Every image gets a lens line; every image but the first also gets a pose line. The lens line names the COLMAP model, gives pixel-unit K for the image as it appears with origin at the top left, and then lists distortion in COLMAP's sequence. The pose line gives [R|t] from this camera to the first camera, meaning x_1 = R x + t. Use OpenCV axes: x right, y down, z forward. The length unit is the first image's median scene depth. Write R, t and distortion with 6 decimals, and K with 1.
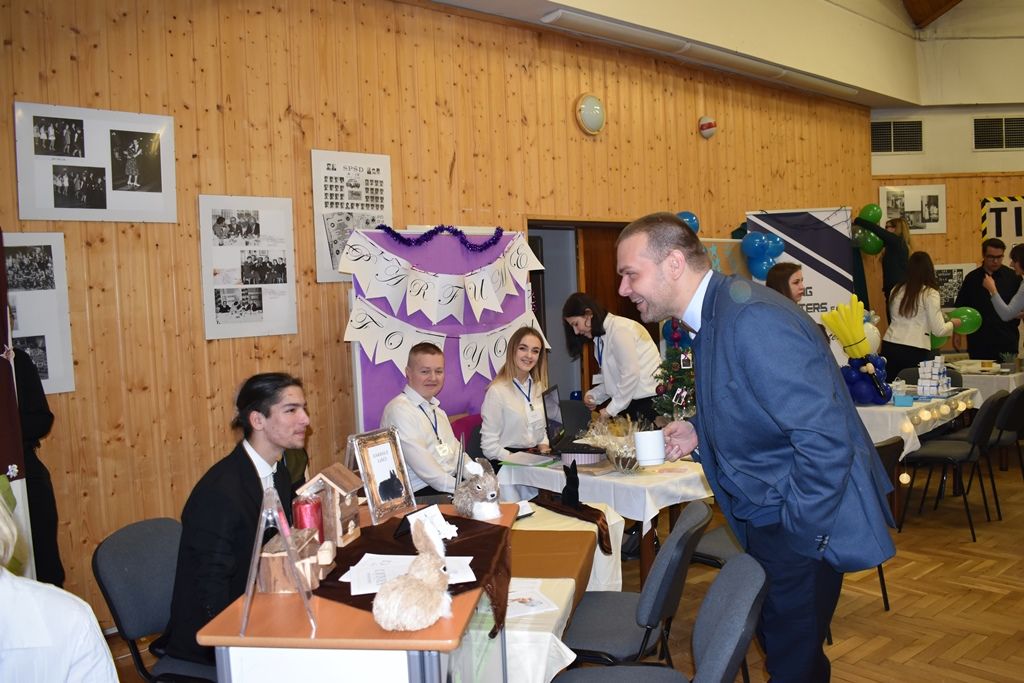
lens RADIAL K [[883.3, 0, 512.6], [0, 883.3, 338.9], [0, 0, 1]] dist [-0.082497, 0.006996]
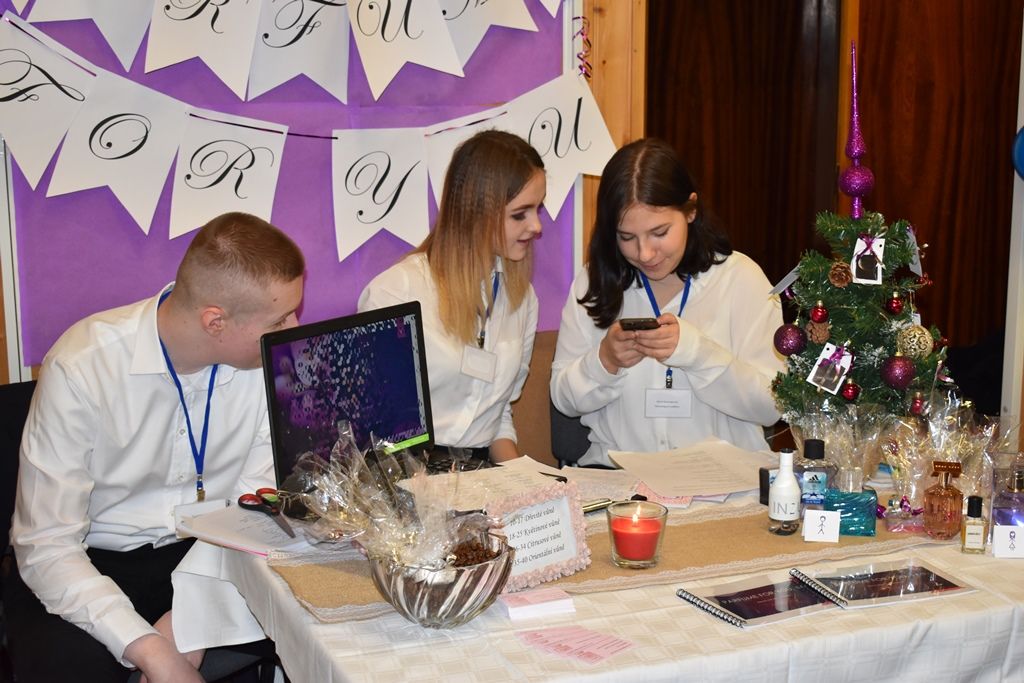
lens RADIAL K [[1578.7, 0, 513.0], [0, 1578.7, 340.5], [0, 0, 1]] dist [0.004657, 0.000000]
pose [[0.949082, 0.103615, -0.297503, 0.227459], [-0.058688, 0.985984, 0.156176, -0.026298], [0.309515, -0.130764, 0.941861, 0.376851]]
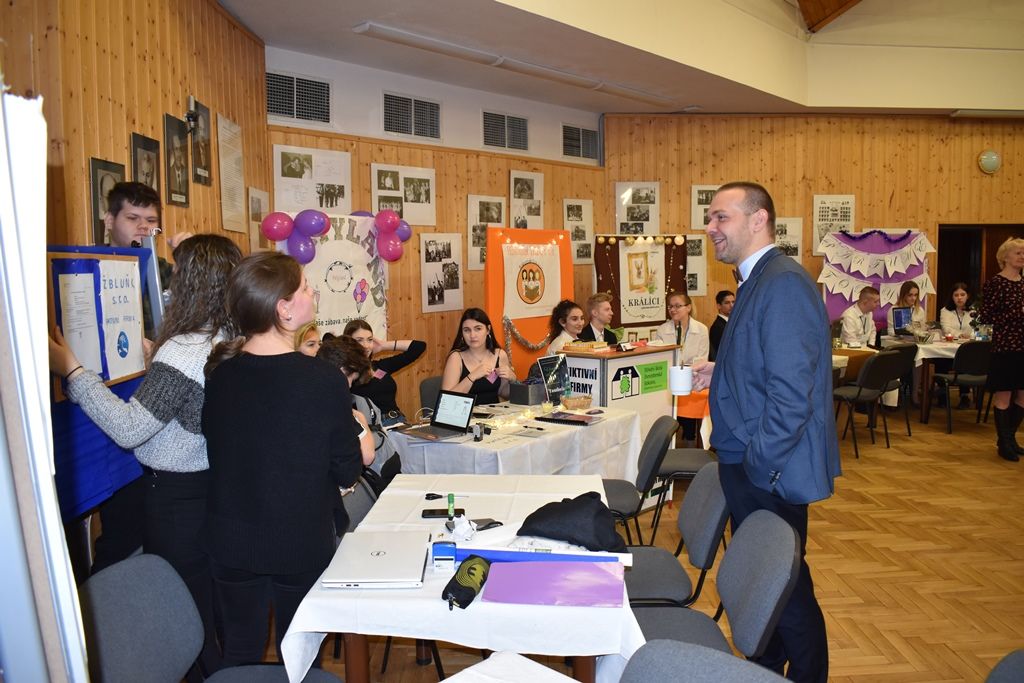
lens RADIAL K [[788.2, 0, 513.4], [0, 788.2, 343.8], [0, 0, 1]] dist [-0.084623, 0.007263]
pose [[0.766031, 0.092976, -0.636045, 0.449465], [-0.053314, 0.995265, 0.081277, 0.035372], [0.640589, -0.028351, 0.767360, -0.948073]]
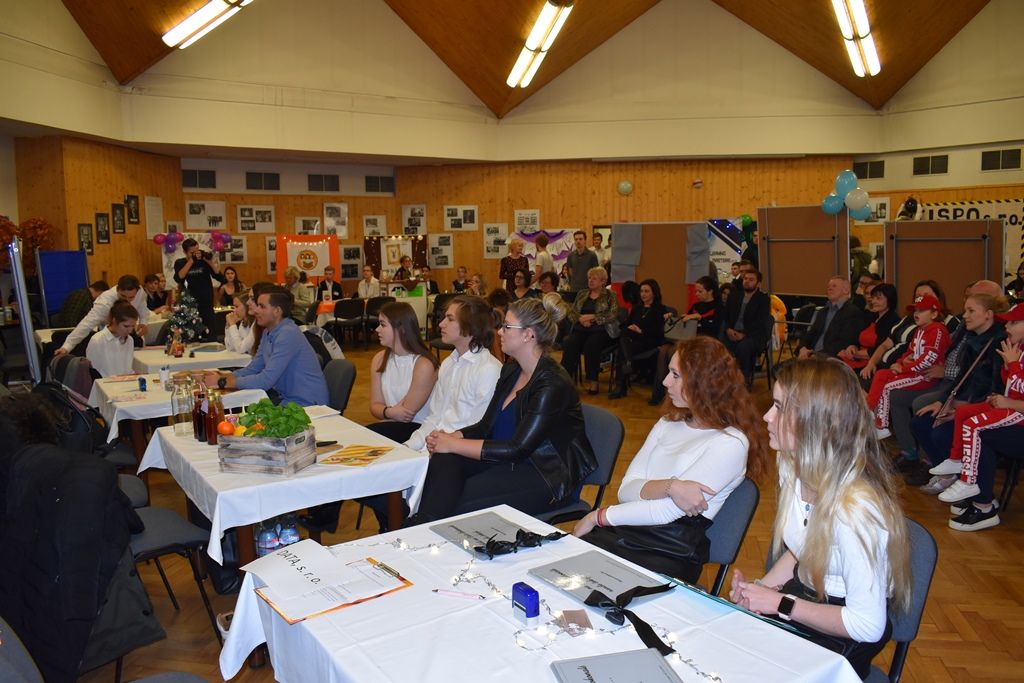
lens RADIAL K [[788.2, 0, 511.2], [0, 788.2, 342.7], [0, 0, 1]] dist [-0.084623, 0.007263]
pose [[0.629256, 0.124577, -0.767148, 2.358822], [-0.058331, 0.991856, 0.113221, -0.030623], [0.775006, -0.026497, 0.631399, -1.128922]]
